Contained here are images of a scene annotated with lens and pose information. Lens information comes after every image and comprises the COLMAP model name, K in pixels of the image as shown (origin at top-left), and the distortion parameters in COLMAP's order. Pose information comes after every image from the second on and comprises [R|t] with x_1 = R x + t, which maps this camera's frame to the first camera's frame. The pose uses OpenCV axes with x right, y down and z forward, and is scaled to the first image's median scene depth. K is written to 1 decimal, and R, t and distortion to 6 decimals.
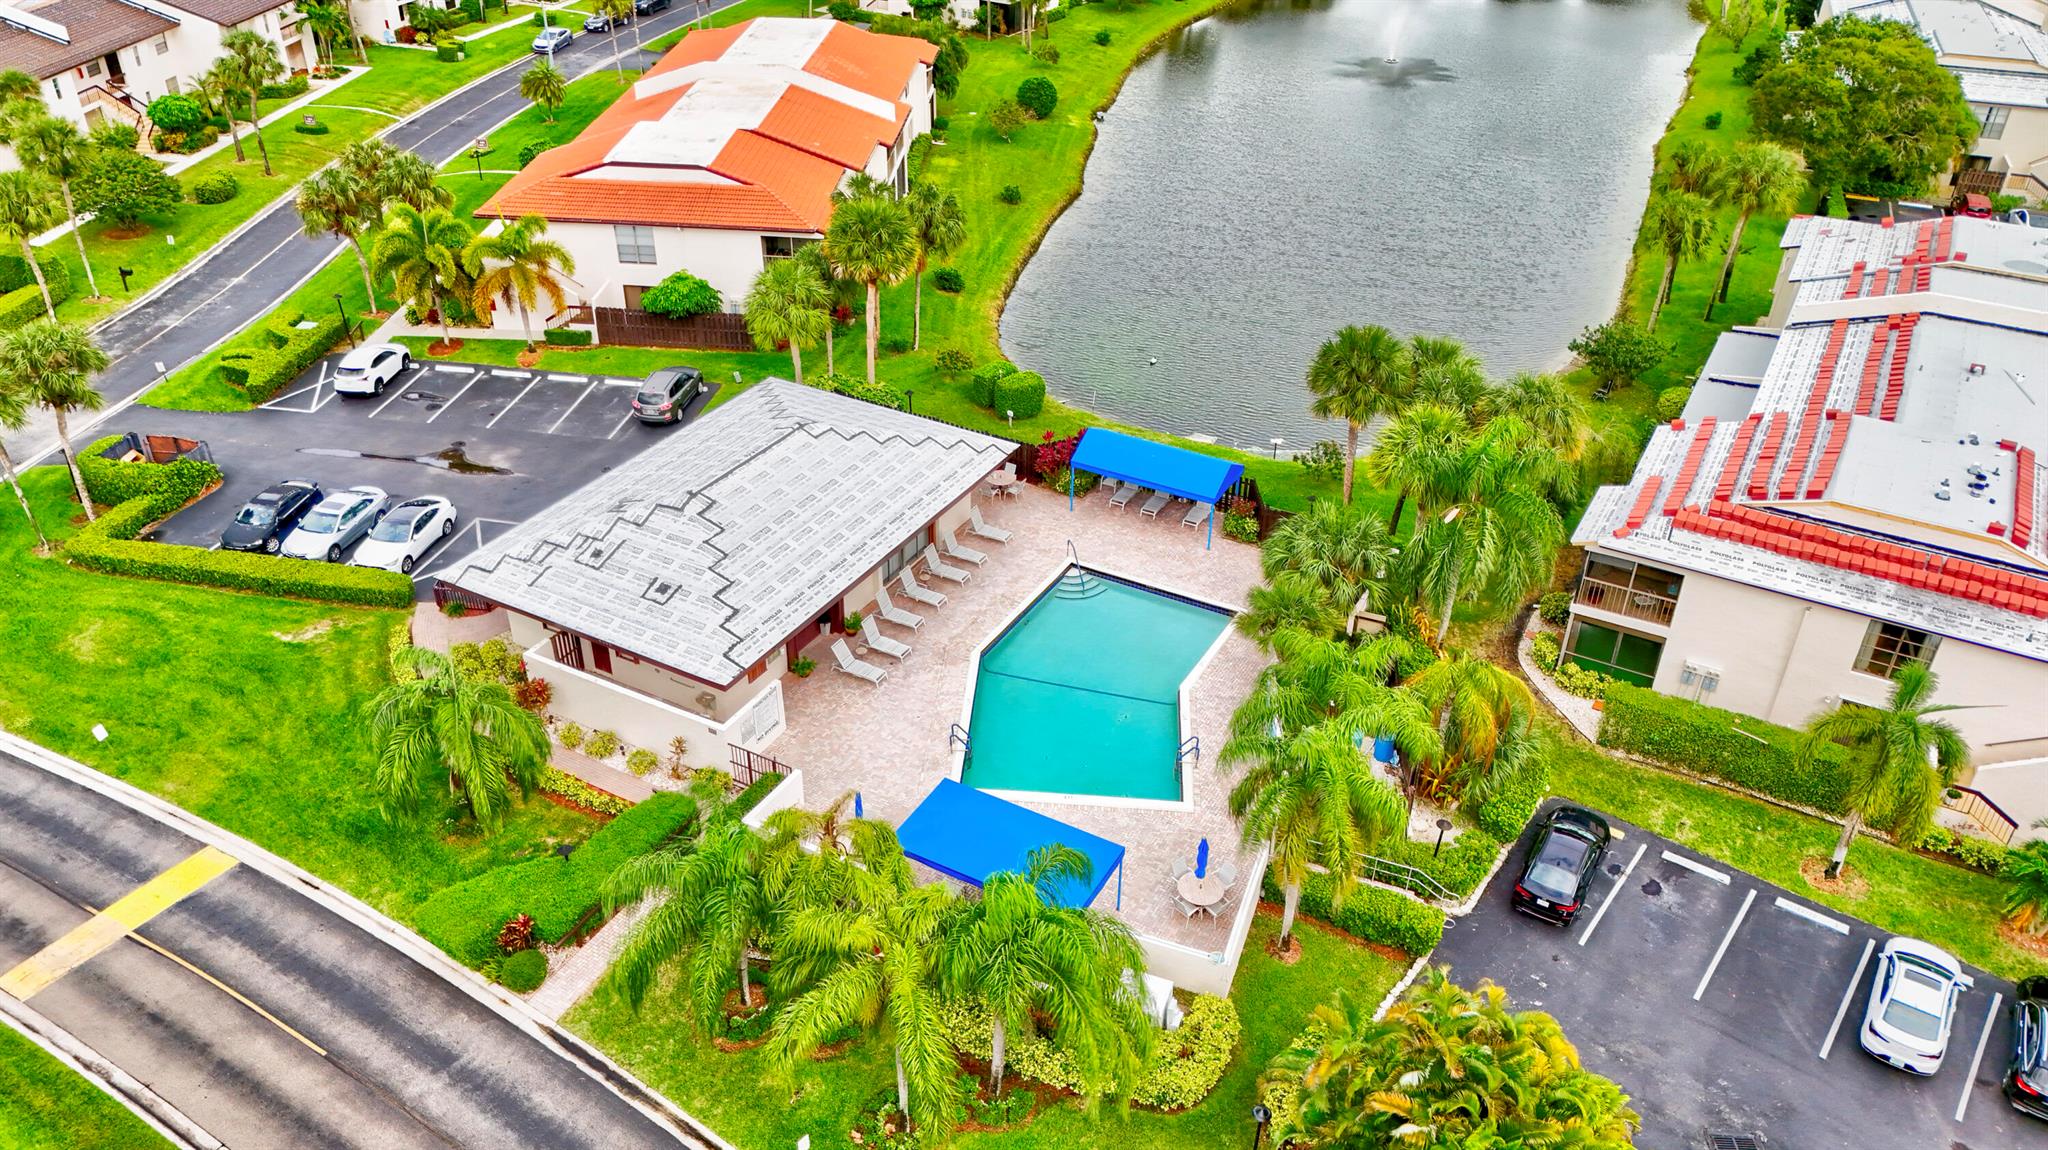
lens RADIAL K [[1515.9, 0, 1024.0], [0, 1515.9, 575.0], [0, 0, 1]] dist [0.076452, -0.063566]
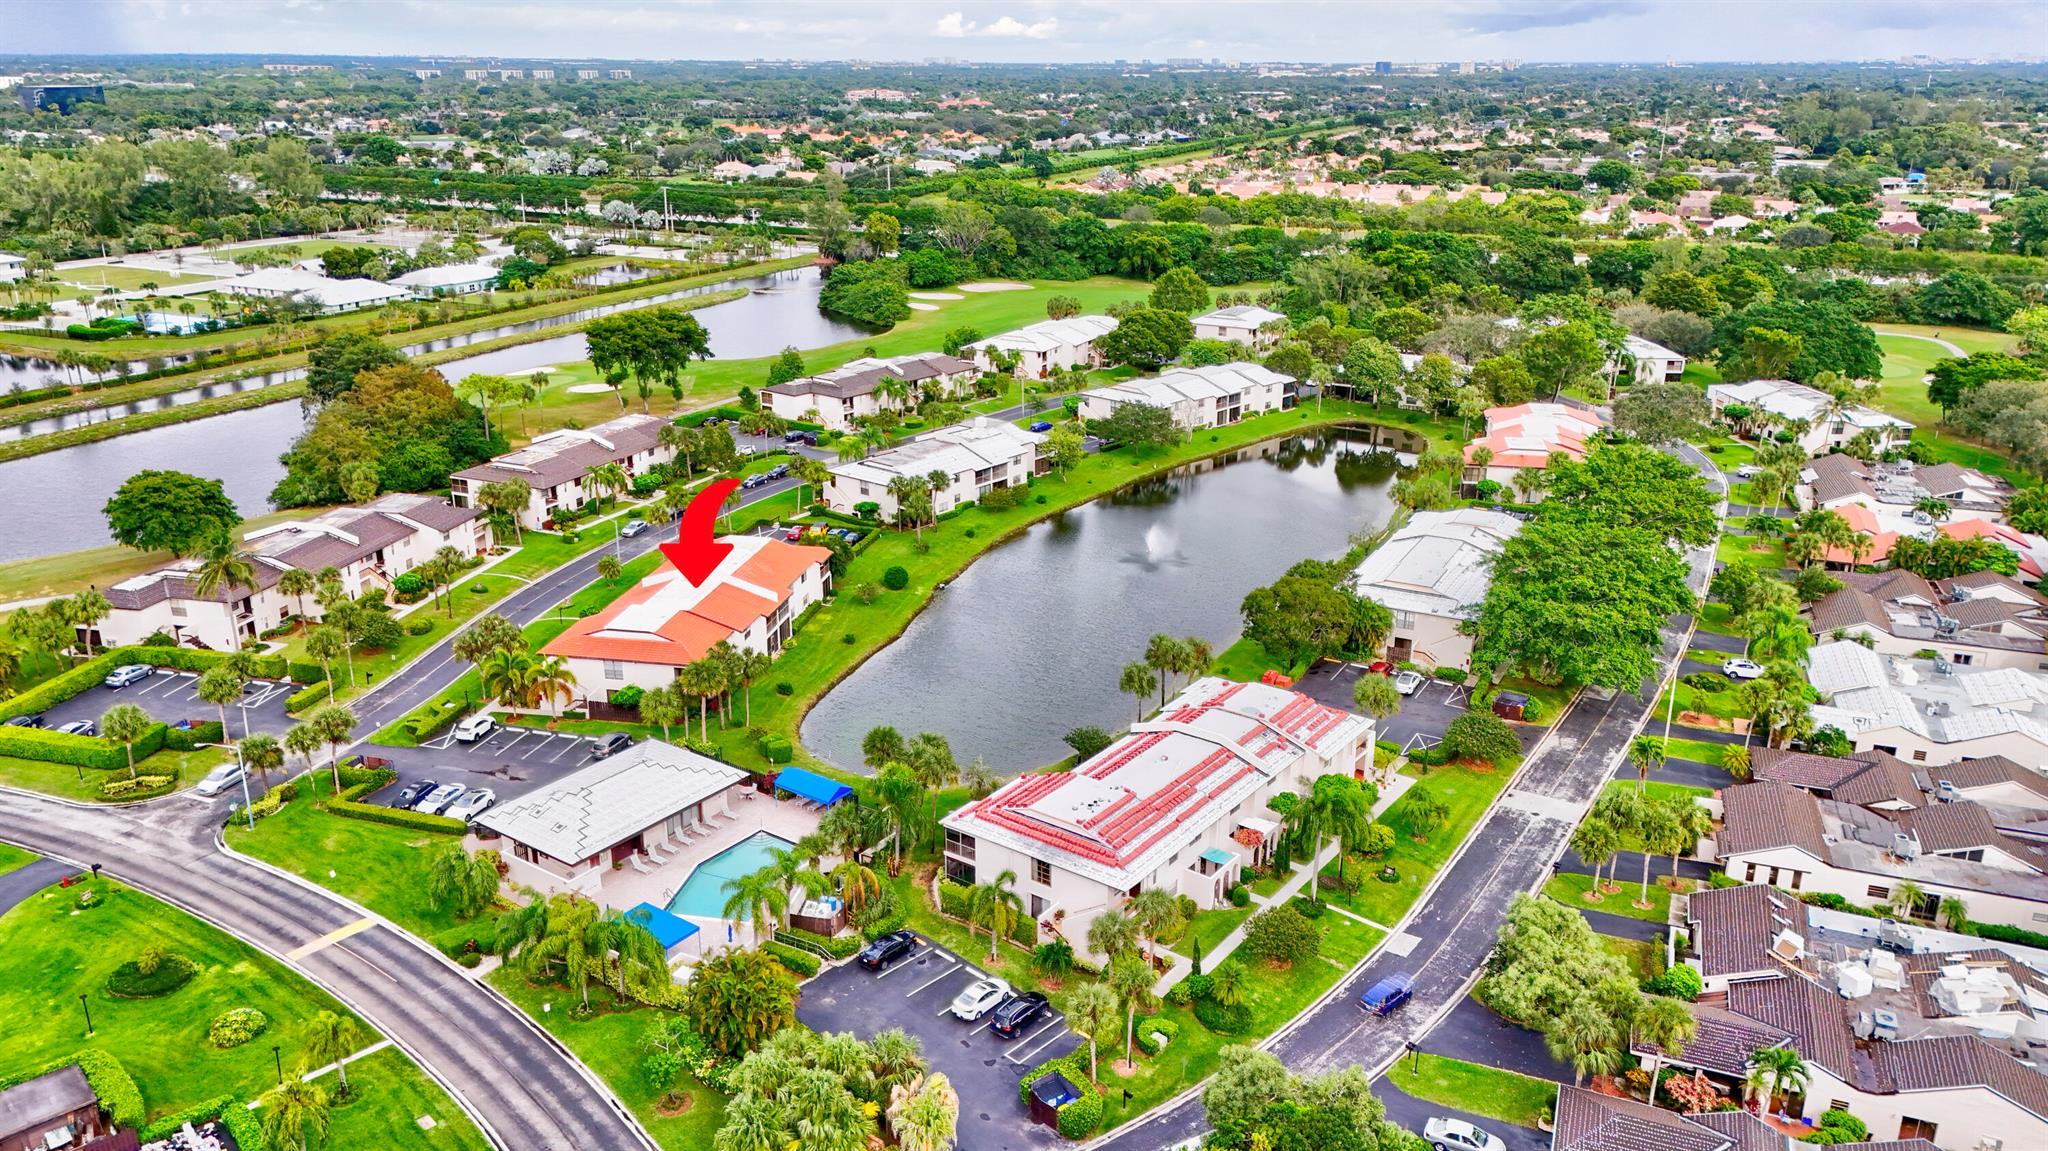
lens RADIAL K [[1515.9, 0, 1024.0], [0, 1515.9, 575.5], [0, 0, 1]] dist [0.076452, -0.063566]
pose [[0.993521, 0.027988, -0.110144, 0.581860], [-0.052839, 0.971834, -0.229665, 0.108870], [0.100614, 0.233997, 0.967017, -1.057056]]
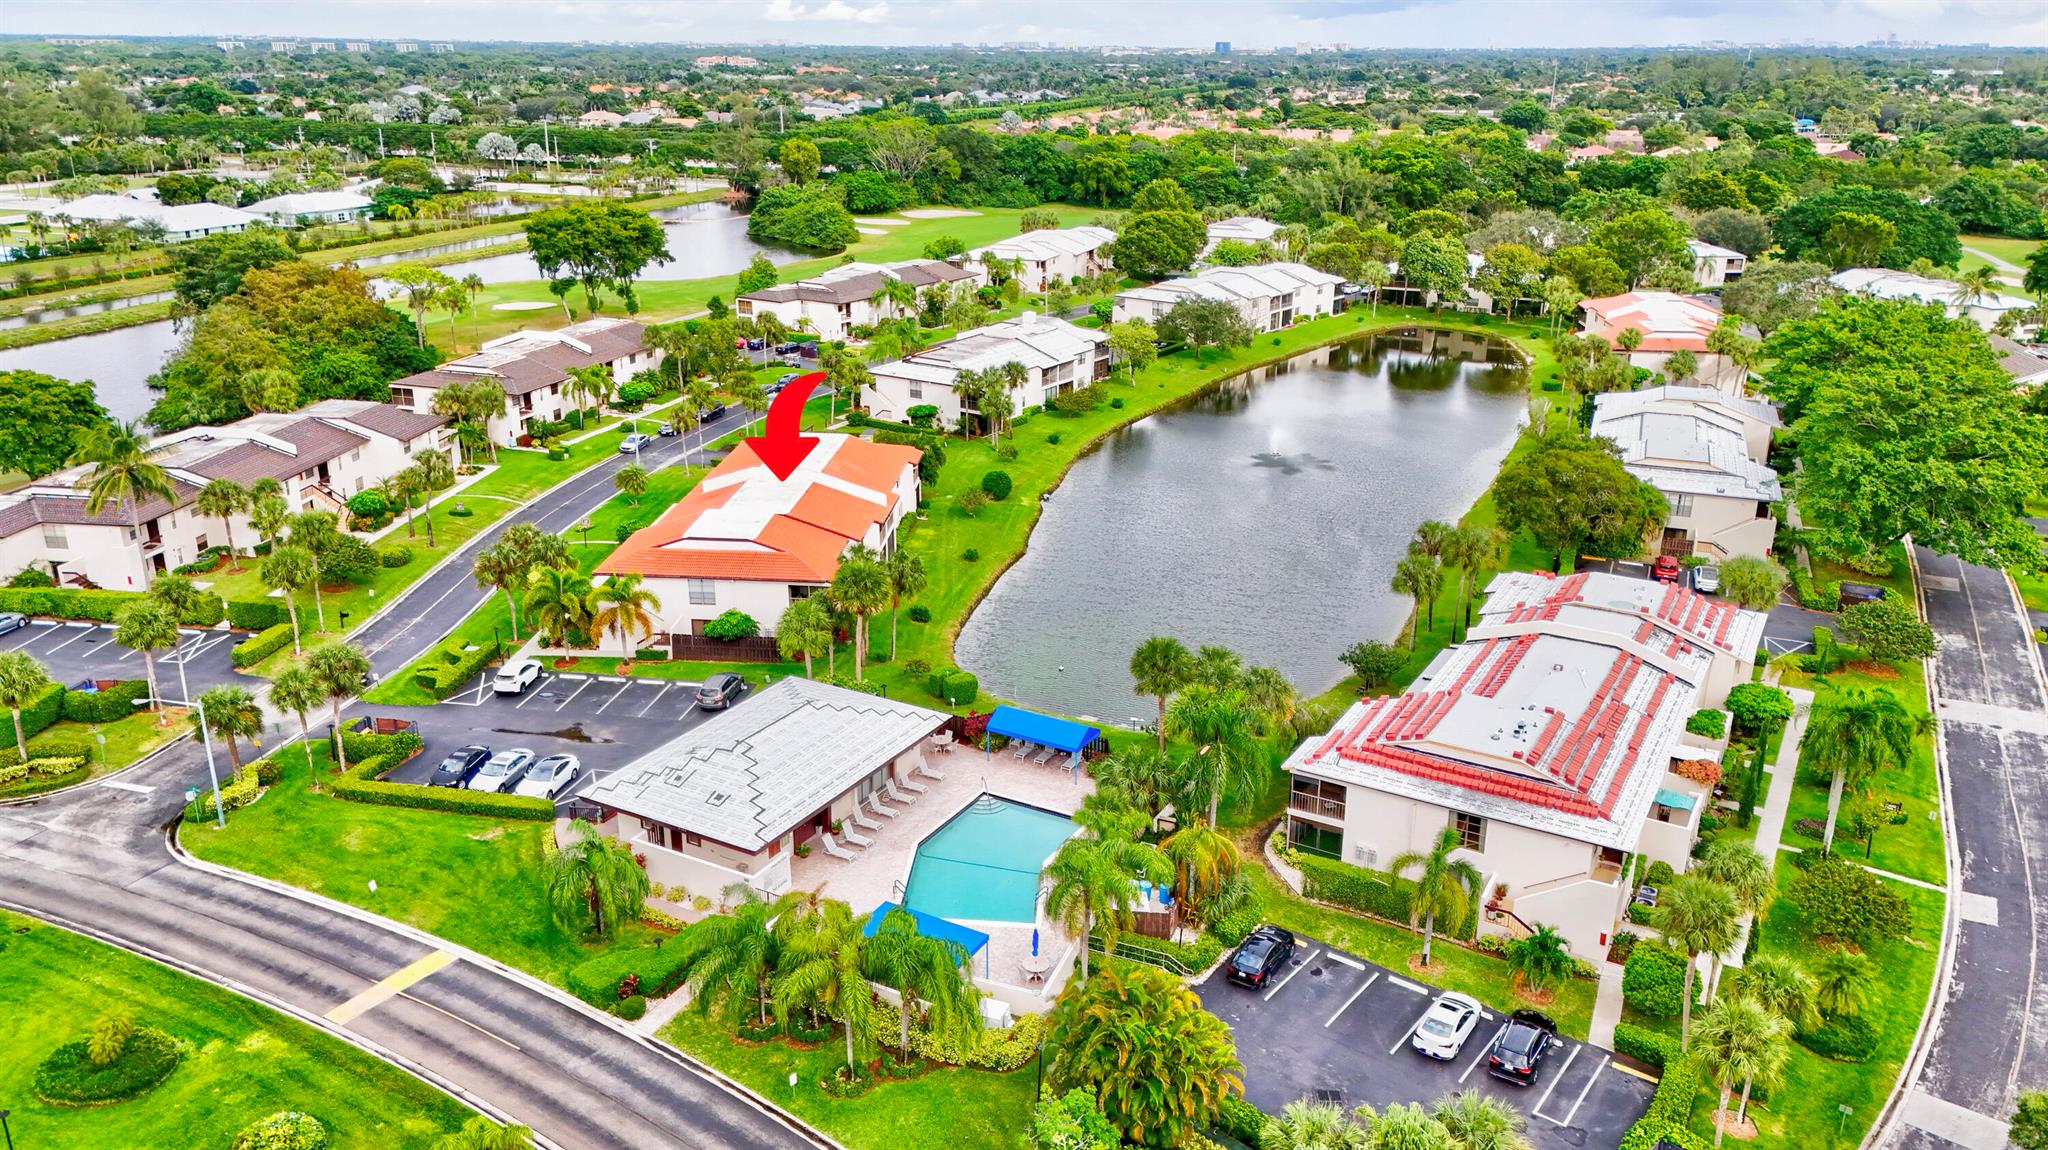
lens RADIAL K [[1515.9, 0, 1024.0], [0, 1515.9, 575.0], [0, 0, 1]] dist [0.076452, -0.063566]
pose [[0.999922, -0.003942, -0.011882, 0.083140], [0.001176, 0.974516, -0.224314, 0.110331], [0.012464, 0.224283, 0.974444, -0.484993]]
